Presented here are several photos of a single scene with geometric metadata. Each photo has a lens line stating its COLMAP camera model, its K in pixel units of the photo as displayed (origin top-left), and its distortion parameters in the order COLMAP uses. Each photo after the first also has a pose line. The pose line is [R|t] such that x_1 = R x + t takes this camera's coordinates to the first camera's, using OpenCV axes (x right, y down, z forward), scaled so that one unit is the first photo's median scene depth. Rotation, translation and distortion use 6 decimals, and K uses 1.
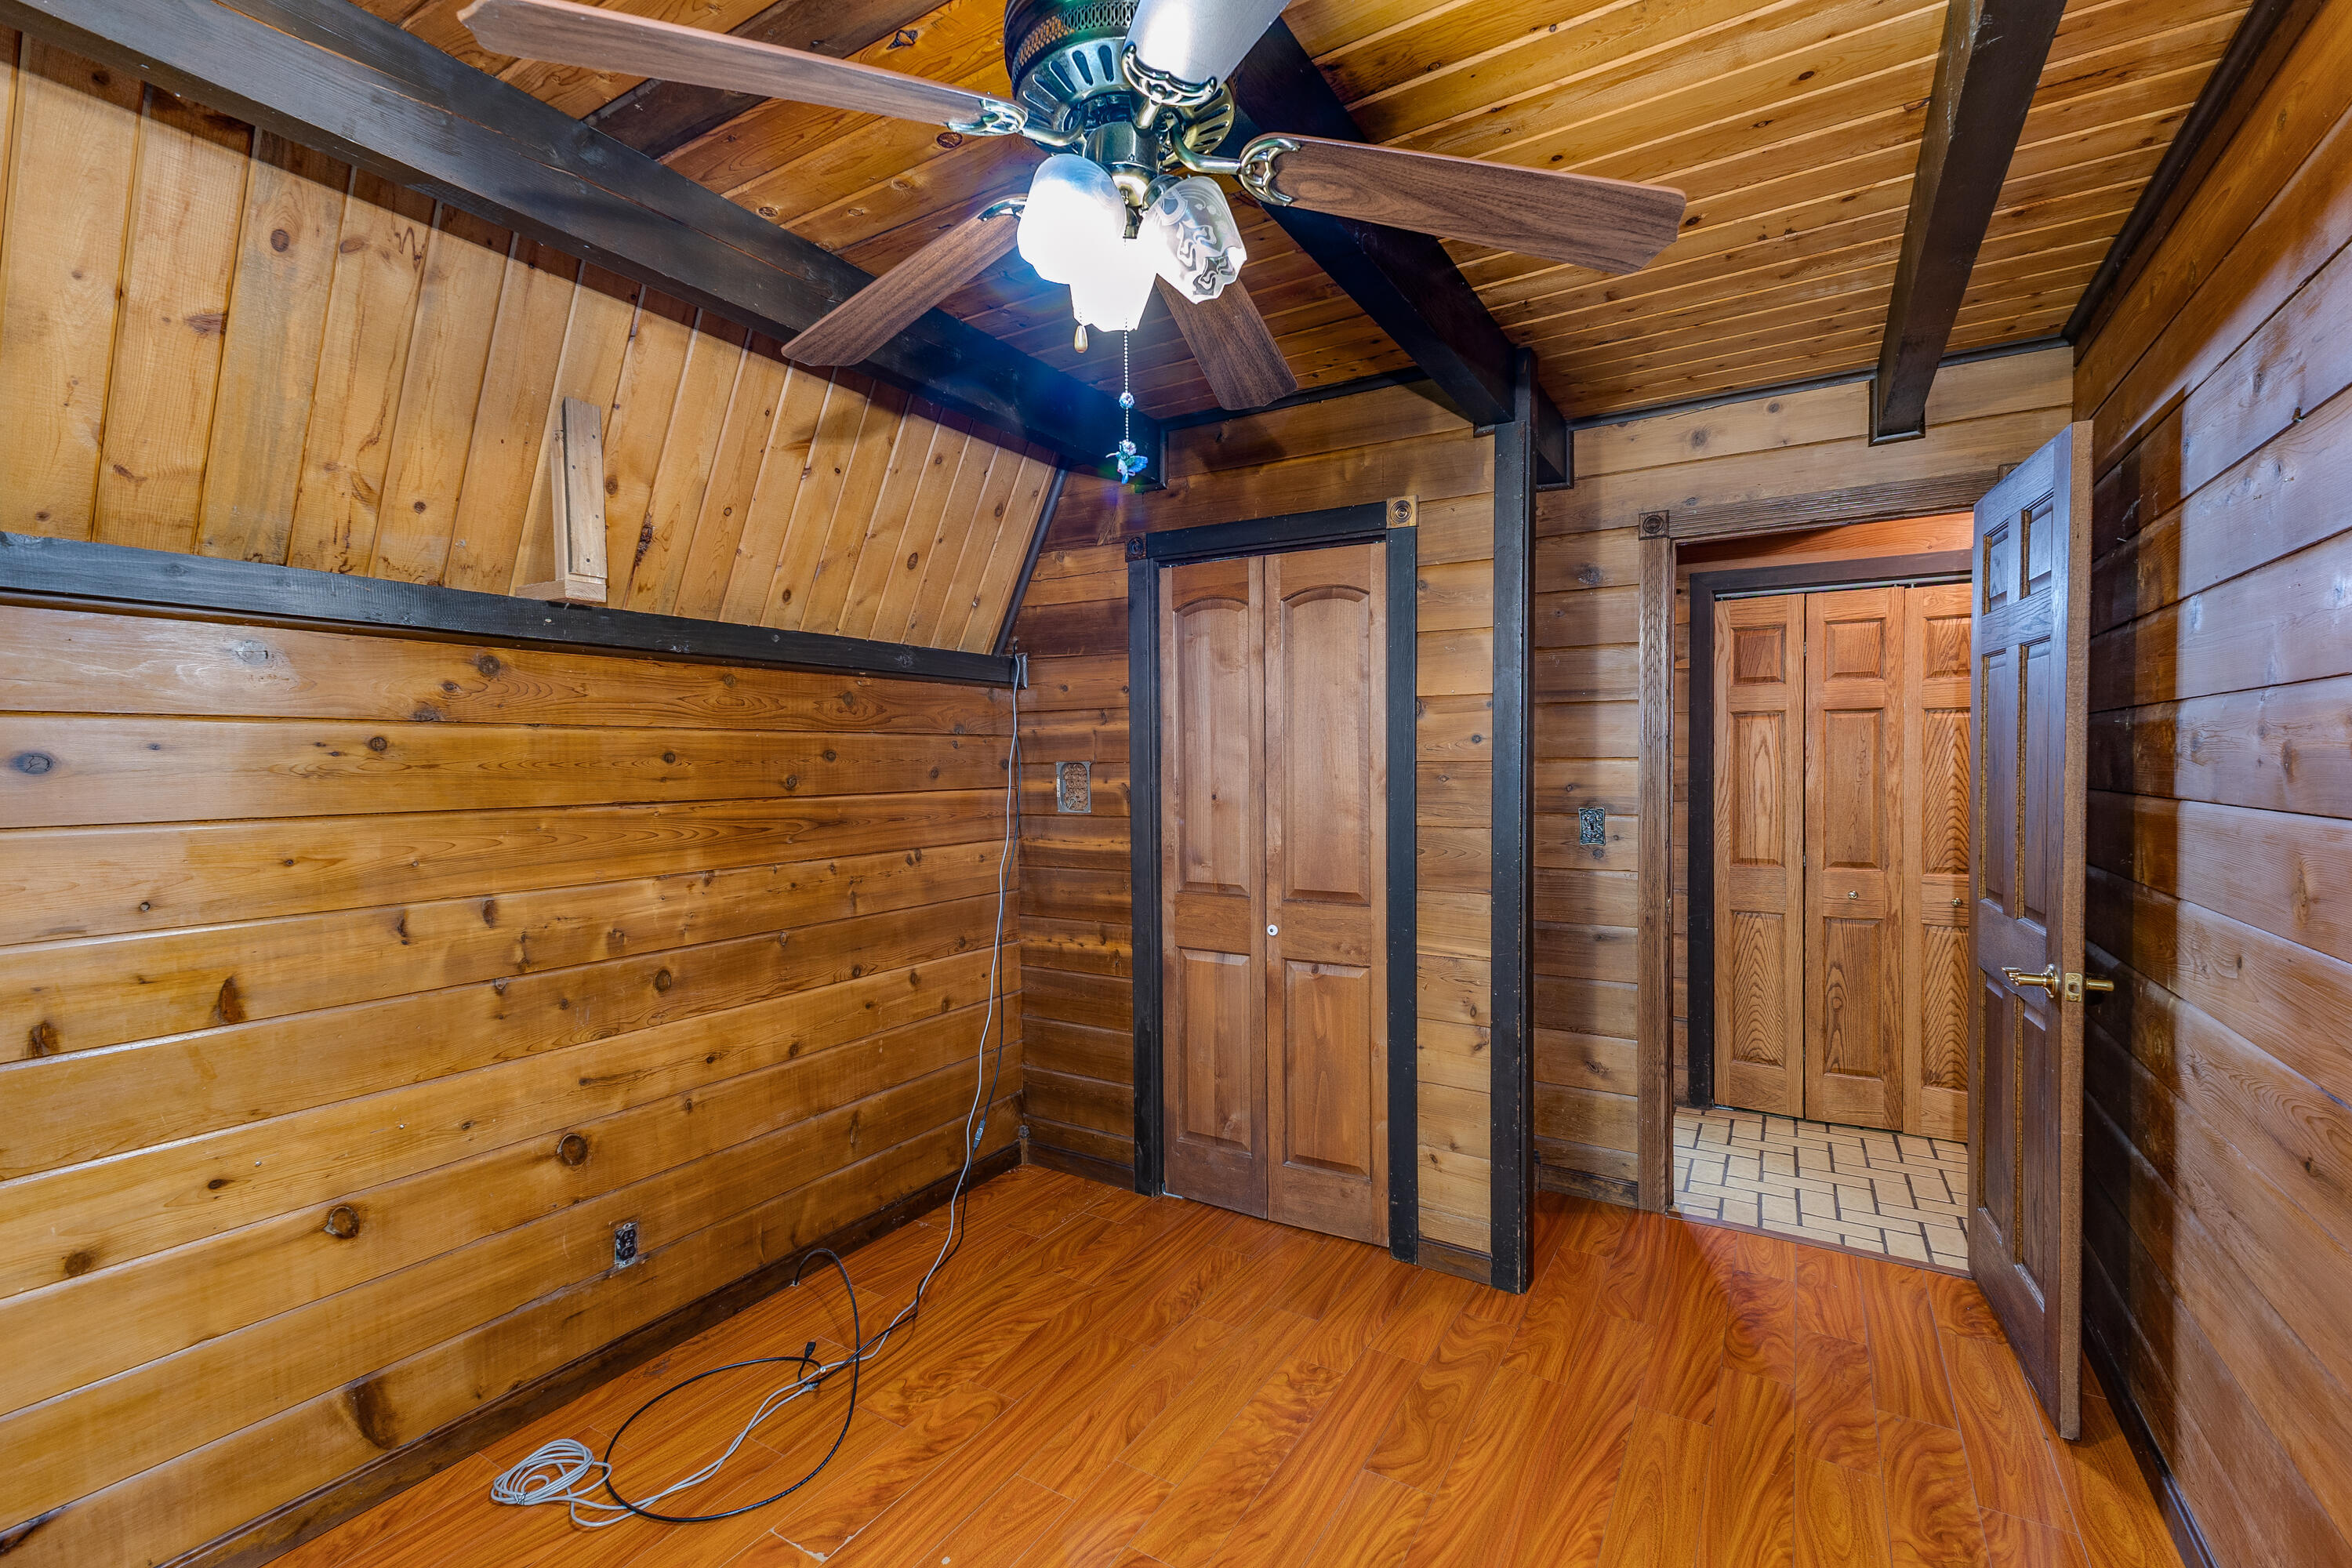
lens RADIAL K [[1015.9, 0, 1176.2], [0, 1015.9, 776.6], [0, 0, 1]] dist [0.008262, 0.000141]
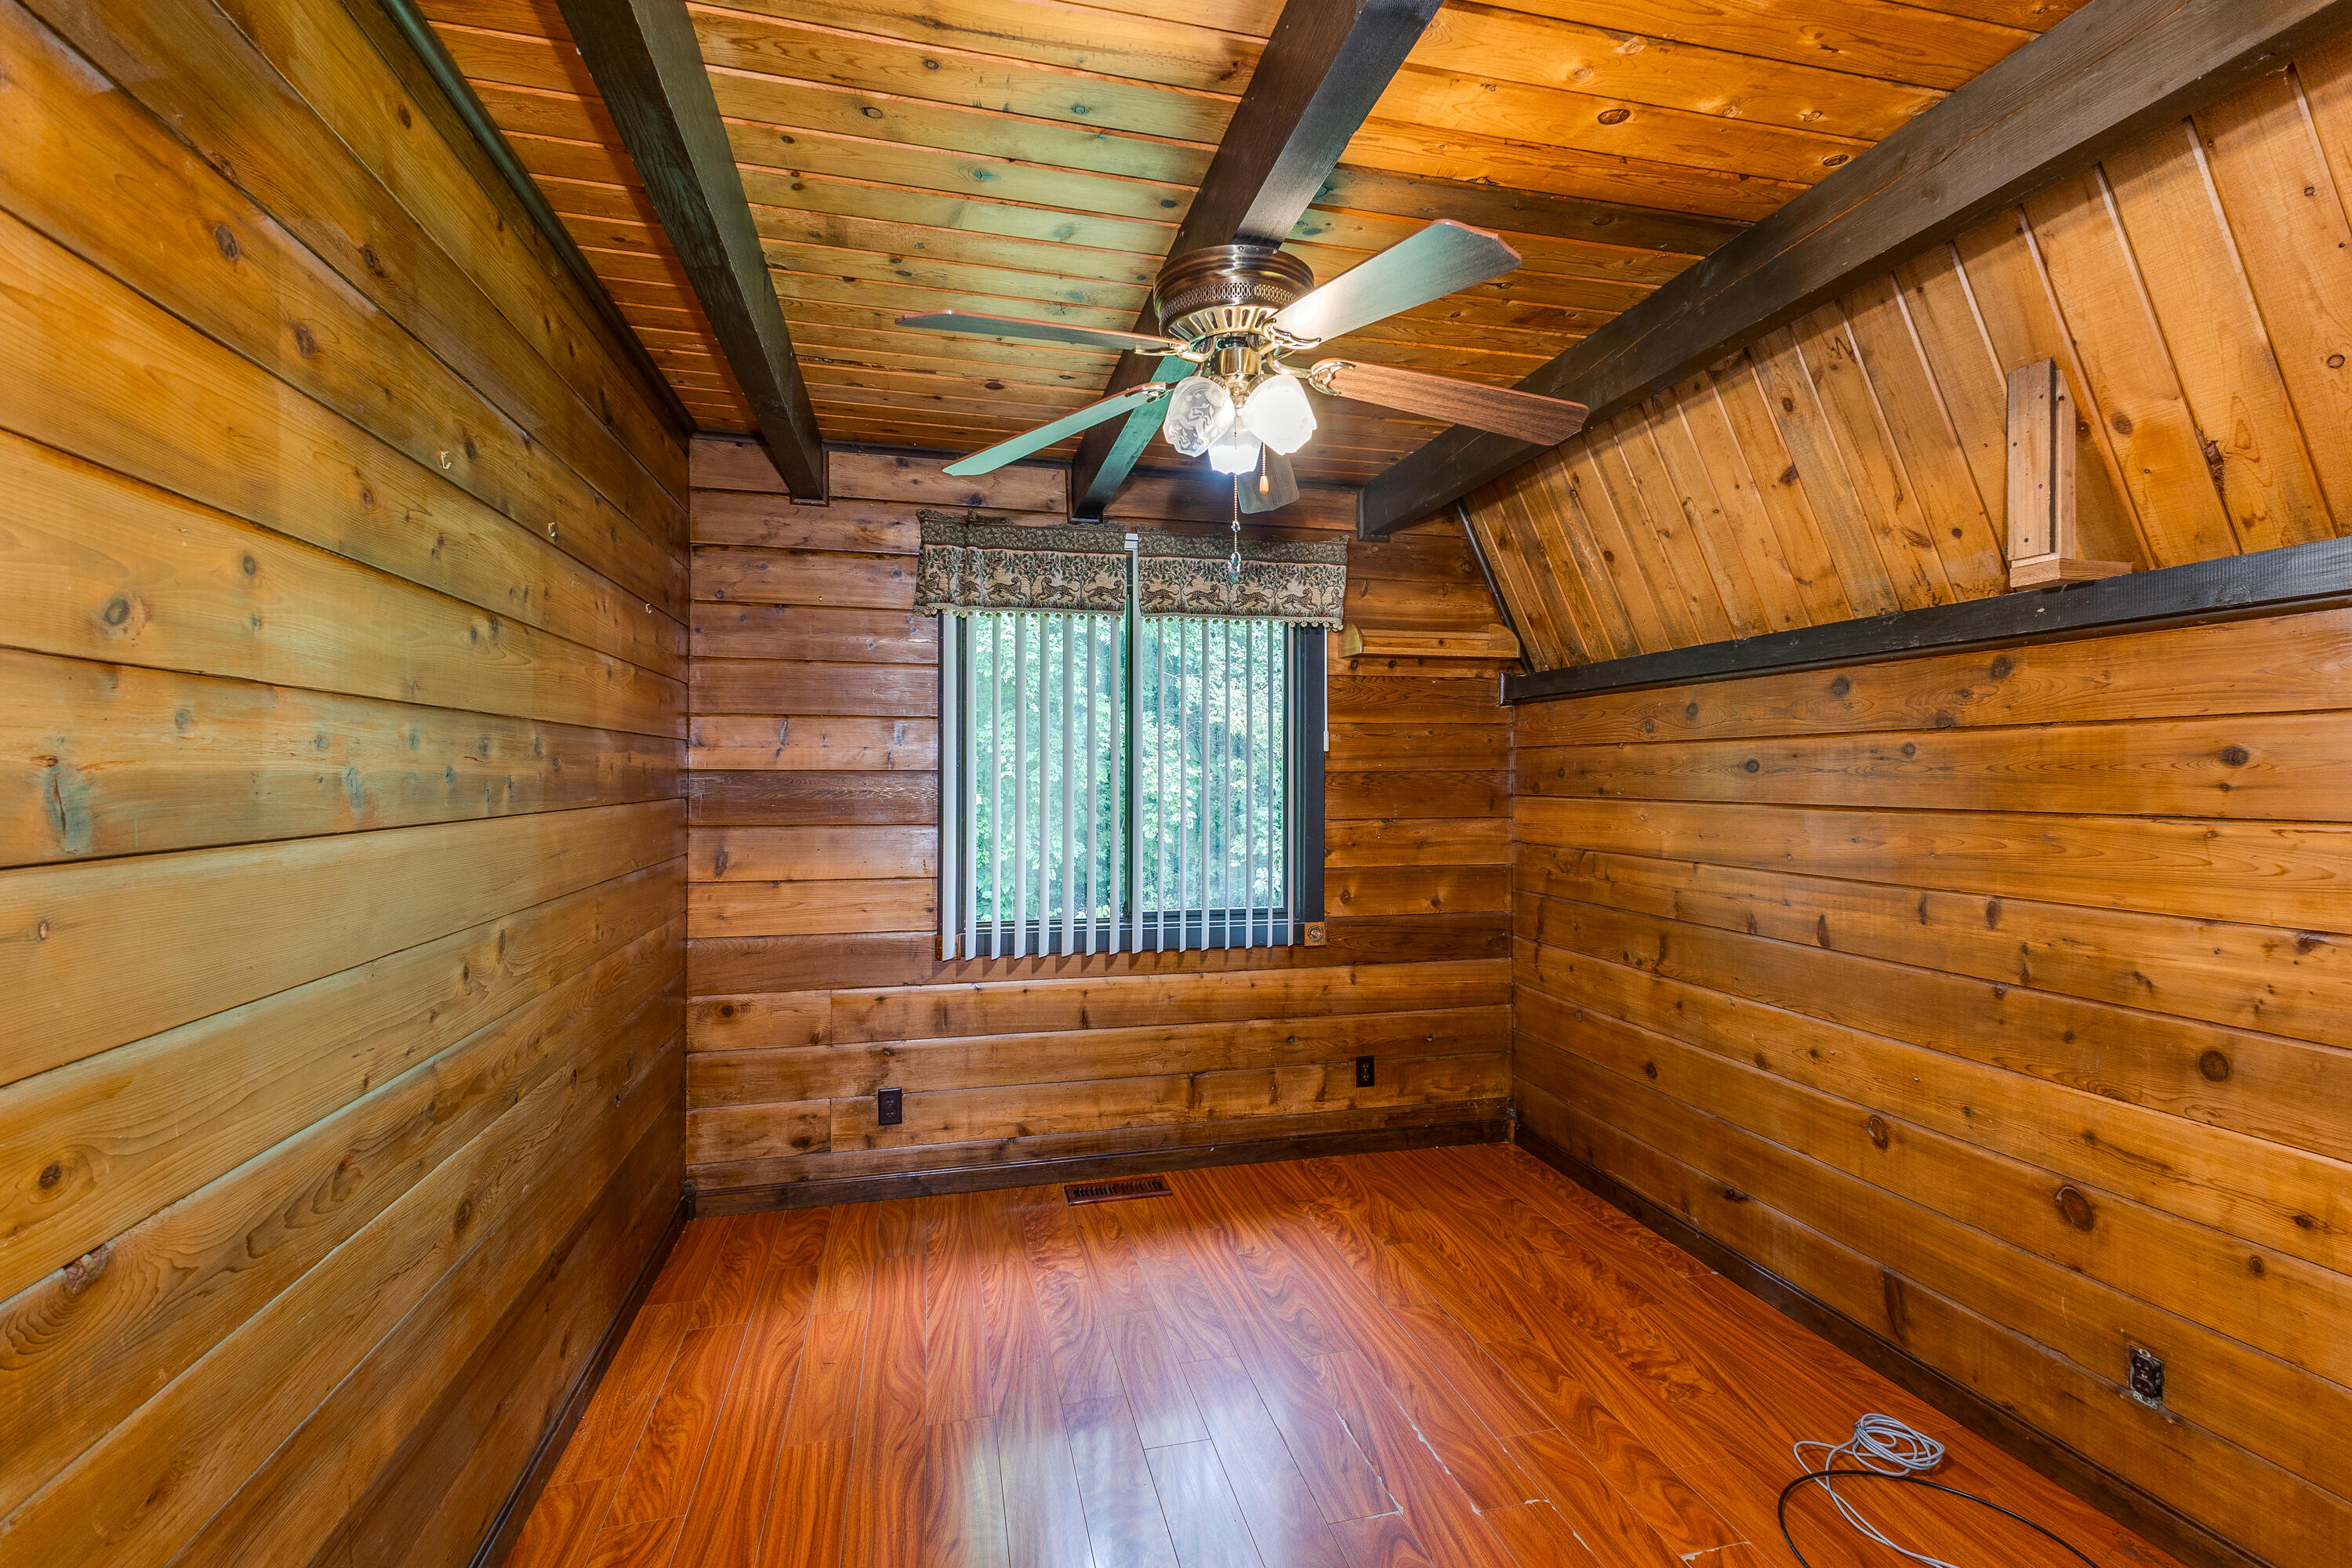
lens RADIAL K [[1015.9, 0, 1176.2], [0, 1015.9, 776.6], [0, 0, 1]] dist [0.008262, 0.000141]
pose [[-0.700034, 0.003387, -0.714101, 0.590273], [-0.011765, 0.999798, 0.016275, -0.008803], [0.714012, 0.019794, -0.699853, 1.087738]]
